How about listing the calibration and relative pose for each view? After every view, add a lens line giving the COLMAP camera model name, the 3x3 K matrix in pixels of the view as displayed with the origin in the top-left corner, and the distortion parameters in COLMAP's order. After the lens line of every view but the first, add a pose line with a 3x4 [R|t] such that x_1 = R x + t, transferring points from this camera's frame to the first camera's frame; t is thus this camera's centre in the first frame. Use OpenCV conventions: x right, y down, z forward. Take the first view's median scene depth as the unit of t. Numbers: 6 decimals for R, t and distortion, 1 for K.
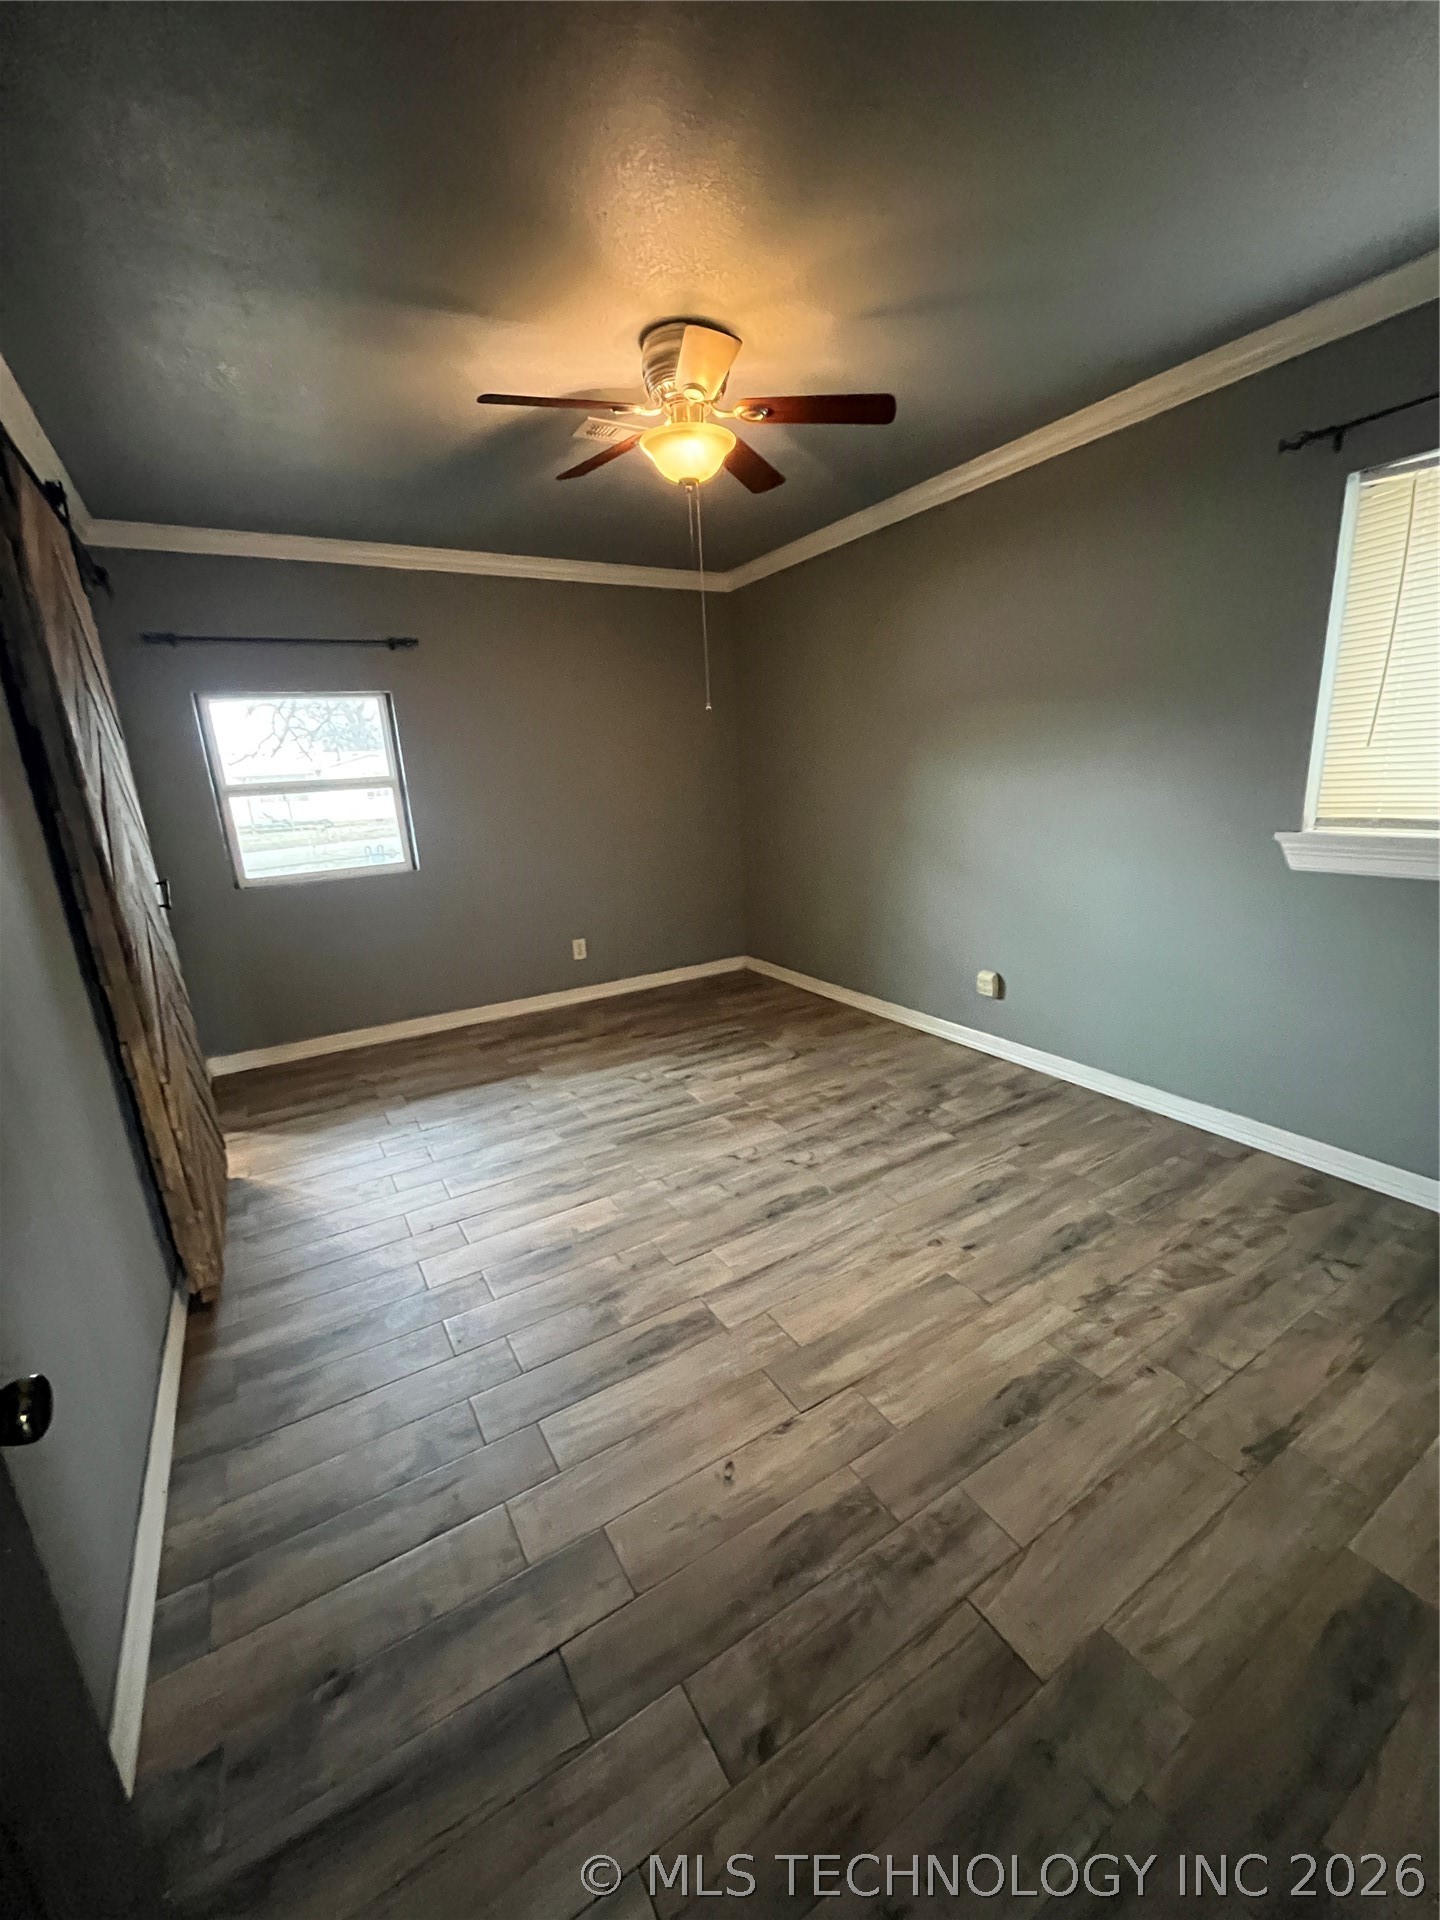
lens RADIAL K [[773.7, 0, 715.2], [0, 773.7, 965.5], [0, 0, 1]] dist [-0.000277, 0.000301]
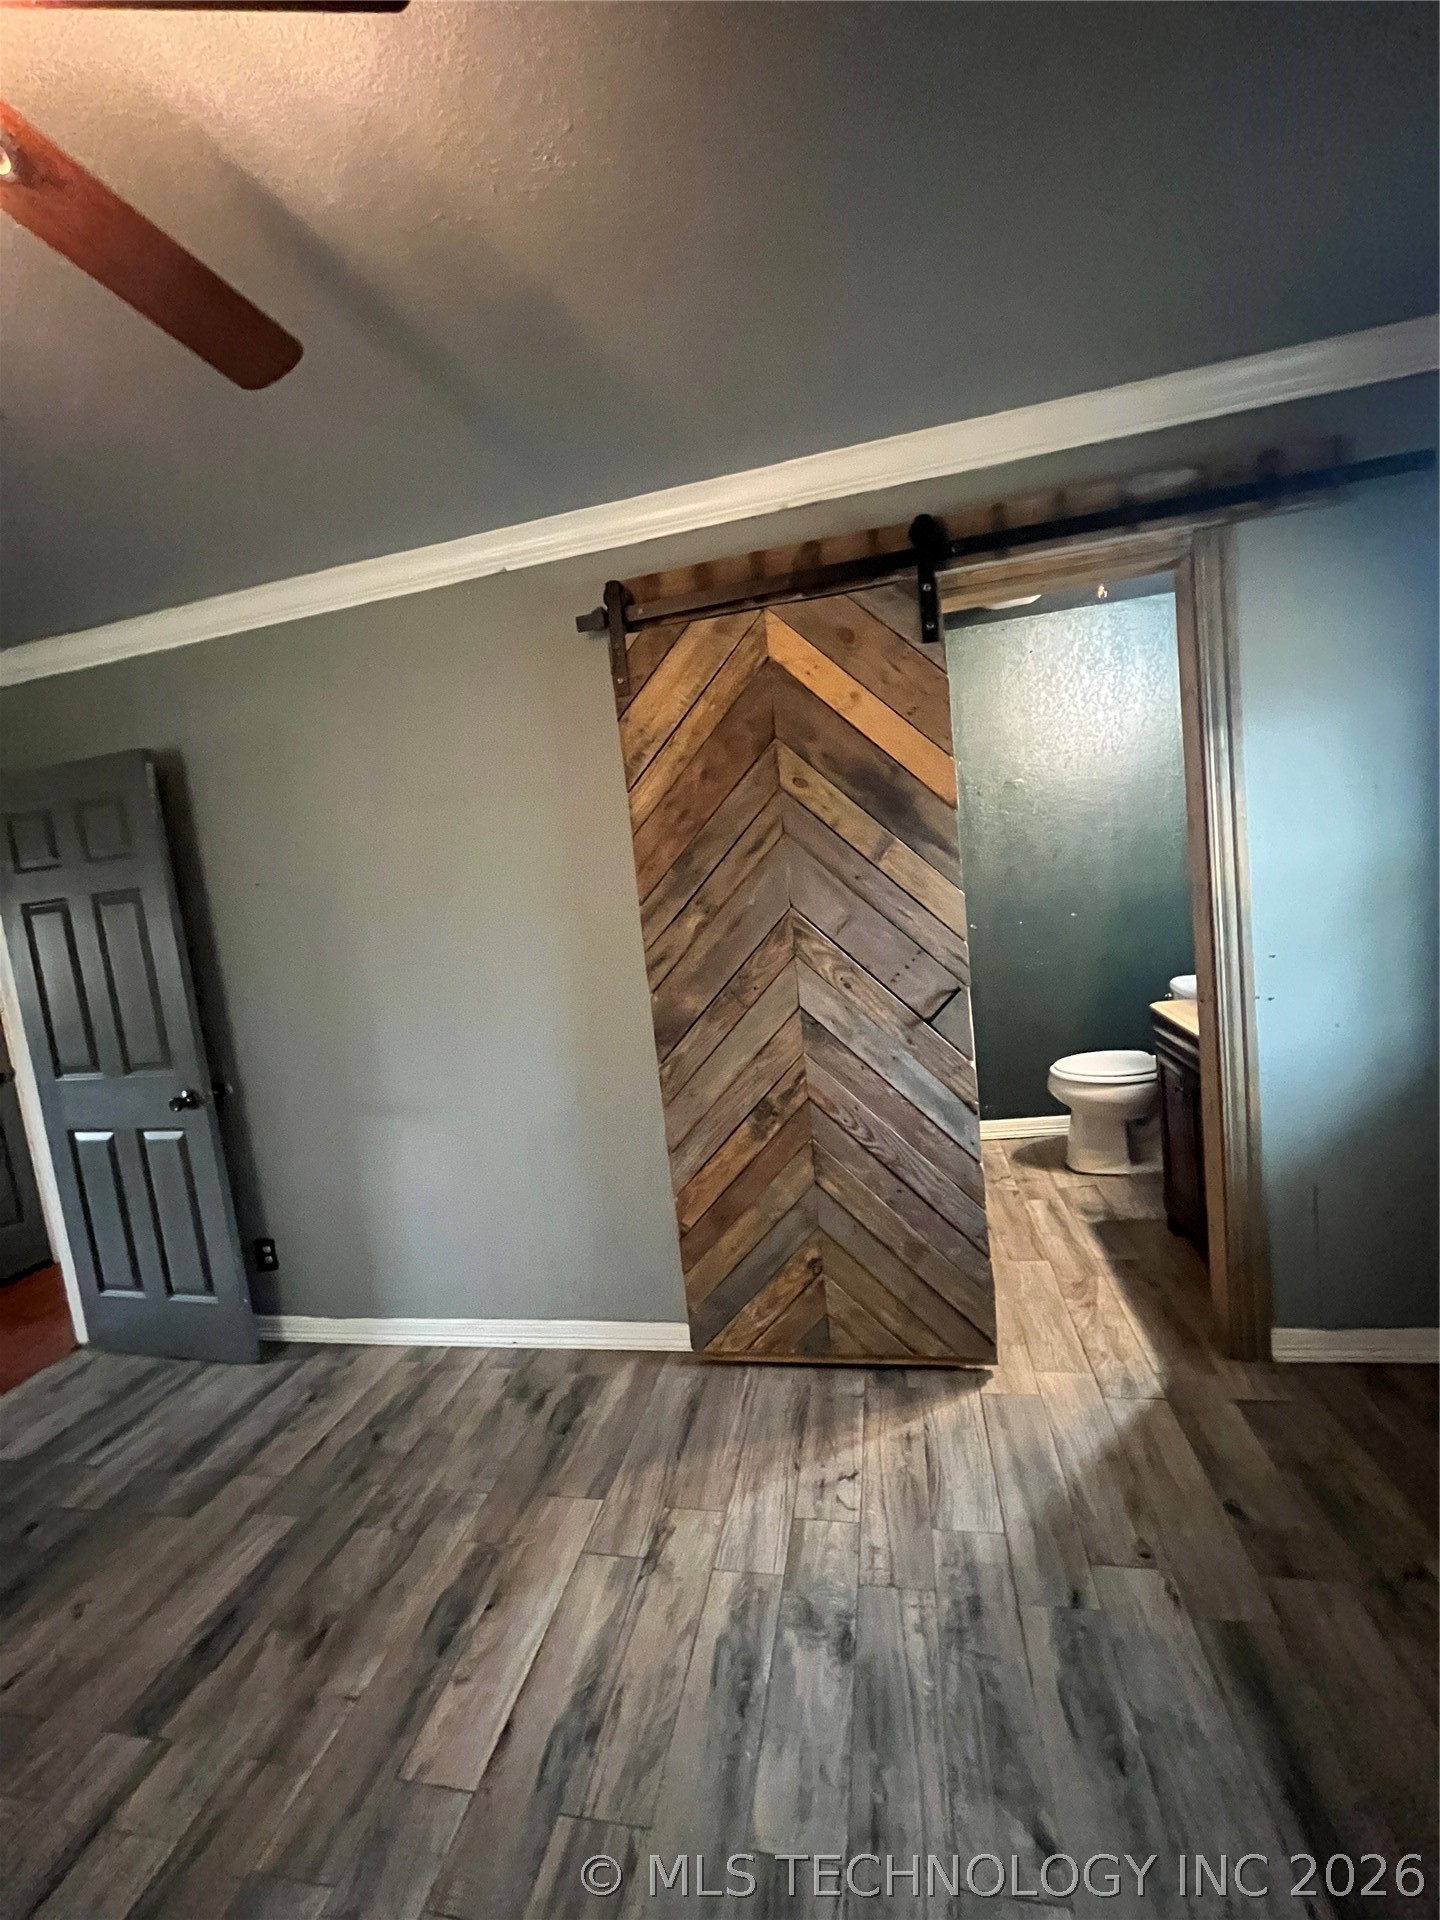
lens RADIAL K [[773.7, 0, 722.7], [0, 773.7, 965.1], [0, 0, 1]] dist [-0.000277, 0.000301]
pose [[-0.672799, 0.194906, -0.713690, 0.005202], [-0.041643, 0.953167, 0.299564, -0.372167], [0.738653, 0.231266, -0.633173, 1.356833]]
